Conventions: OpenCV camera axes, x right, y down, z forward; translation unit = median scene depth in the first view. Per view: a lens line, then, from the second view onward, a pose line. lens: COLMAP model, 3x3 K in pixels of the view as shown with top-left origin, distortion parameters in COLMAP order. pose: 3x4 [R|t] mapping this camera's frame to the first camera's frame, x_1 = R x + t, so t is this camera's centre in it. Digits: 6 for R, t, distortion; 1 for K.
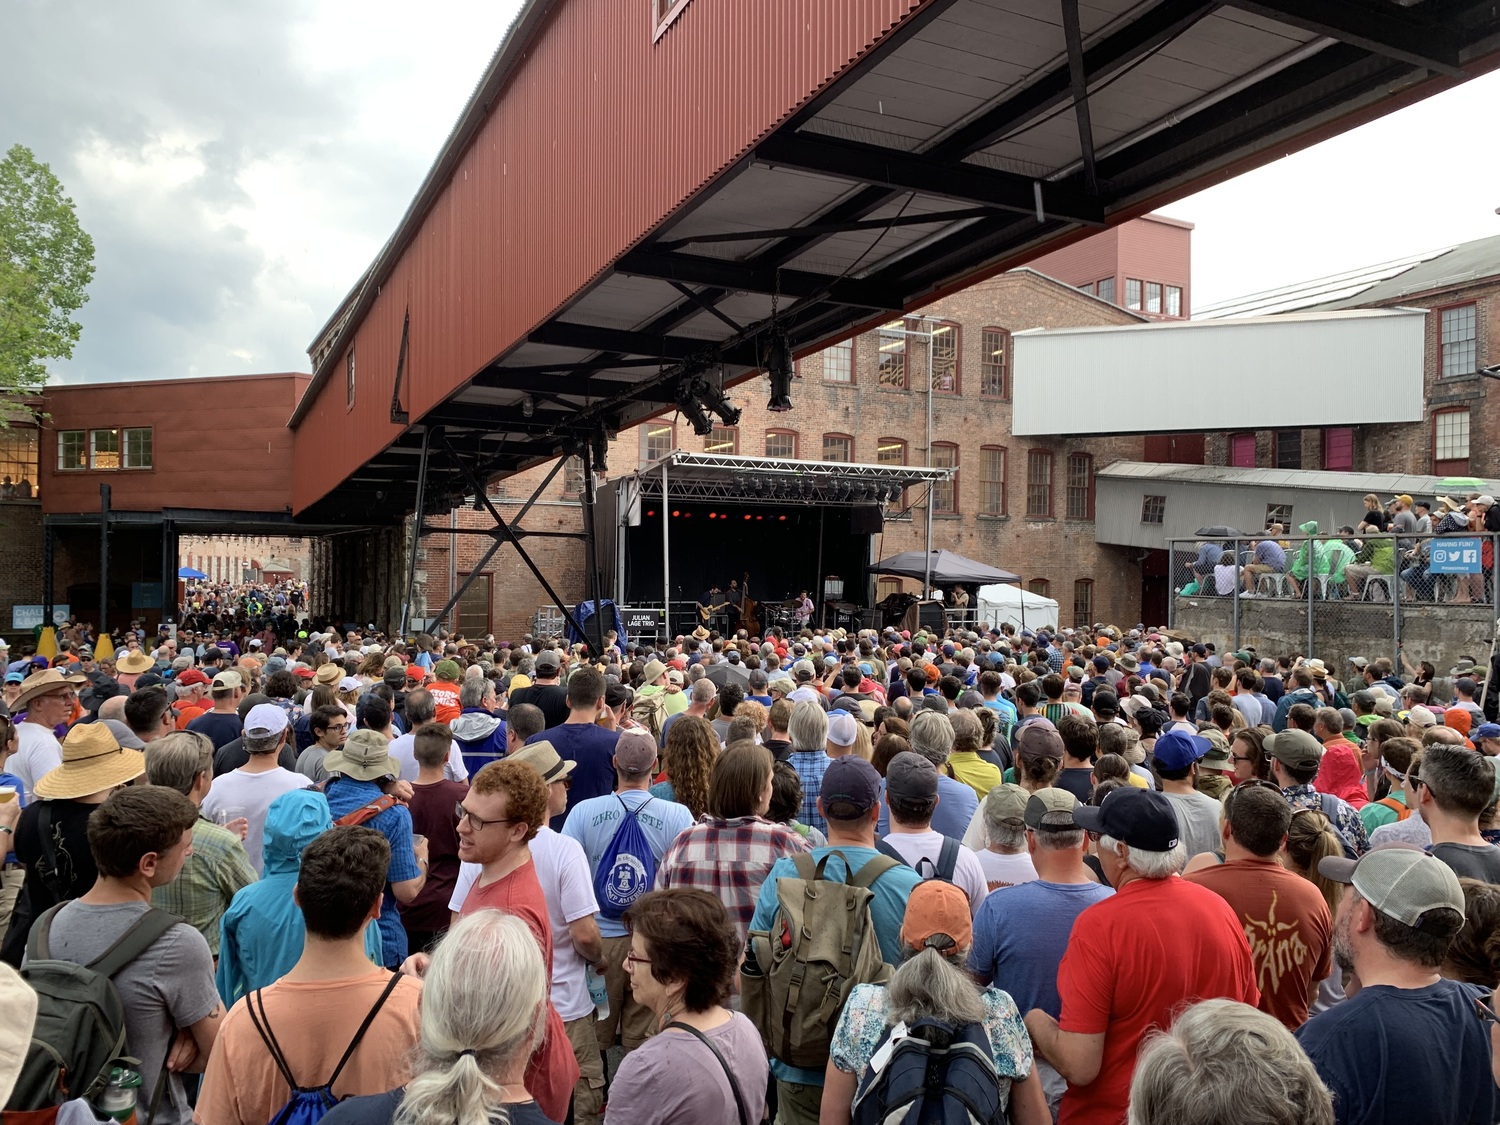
lens RADIAL K [[1128.8, 0, 757.6], [0, 1128.8, 564.2], [0, 0, 1]] dist [0.040453, -0.018204]
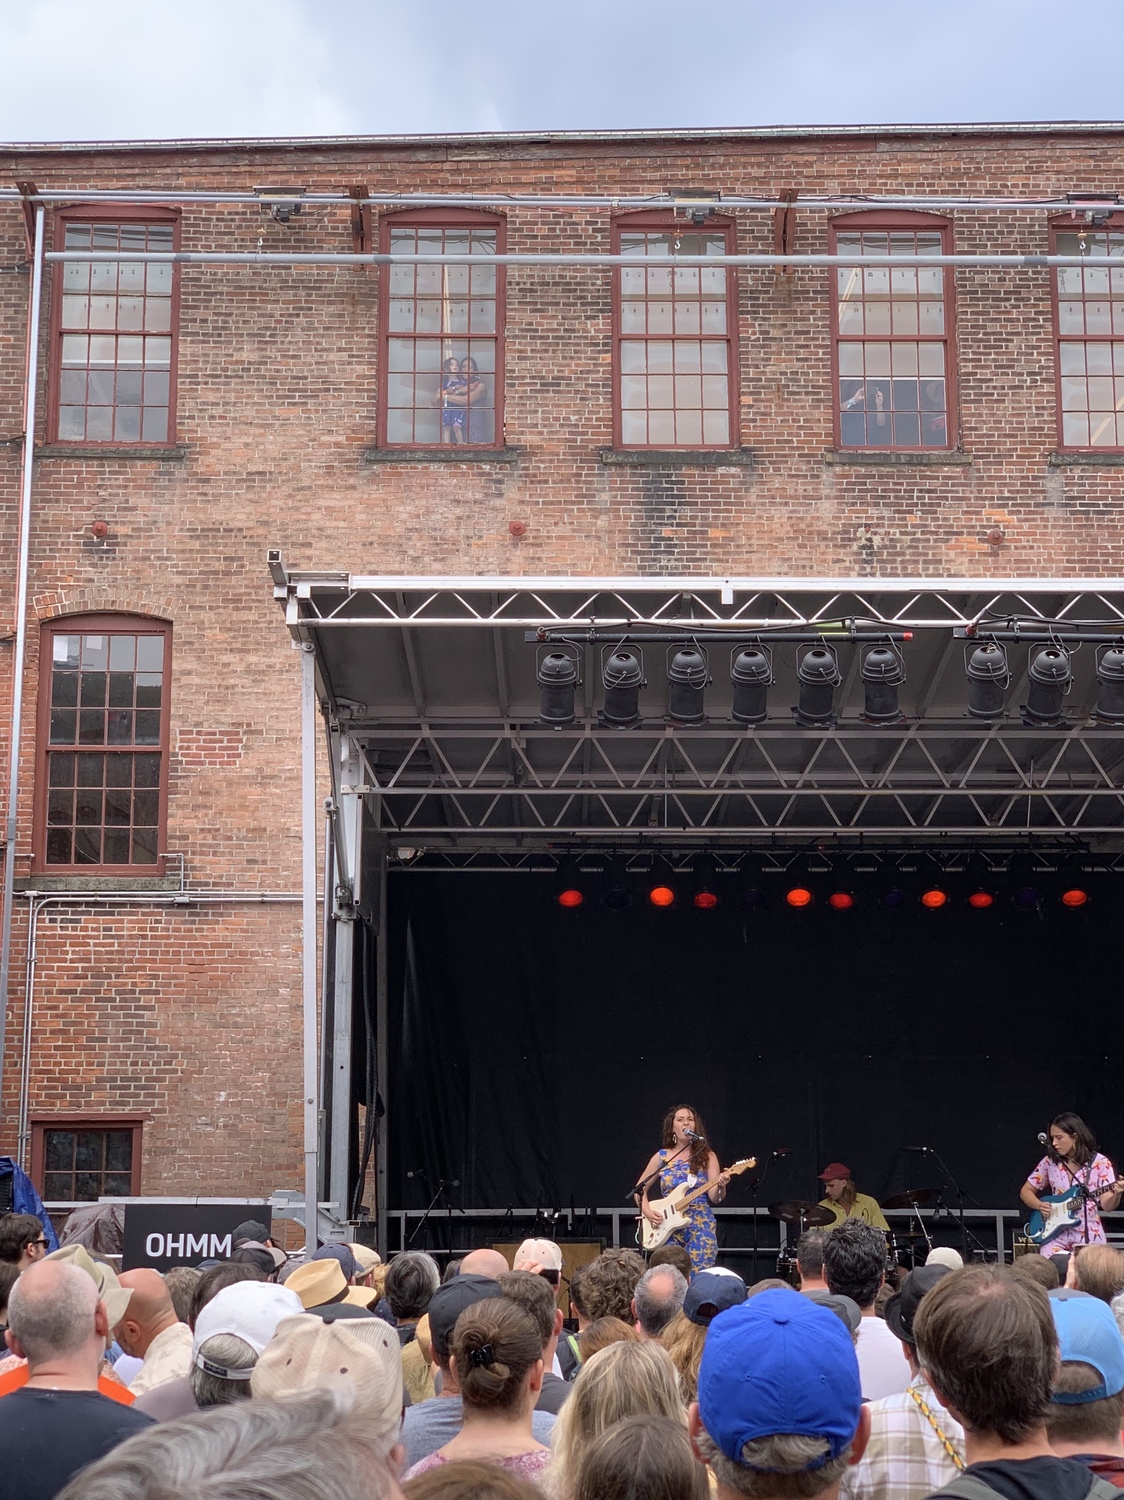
lens RADIAL K [[2360.1, 0, 562.8], [0, 2360.1, 748.5], [0, 0, 1]] dist [0.059411, 0.000000]
pose [[0.901350, -0.096808, -0.422134, 0.139847], [0.013803, 0.980624, -0.195415, 0.031002], [0.432872, 0.170311, 0.885221, 0.372722]]
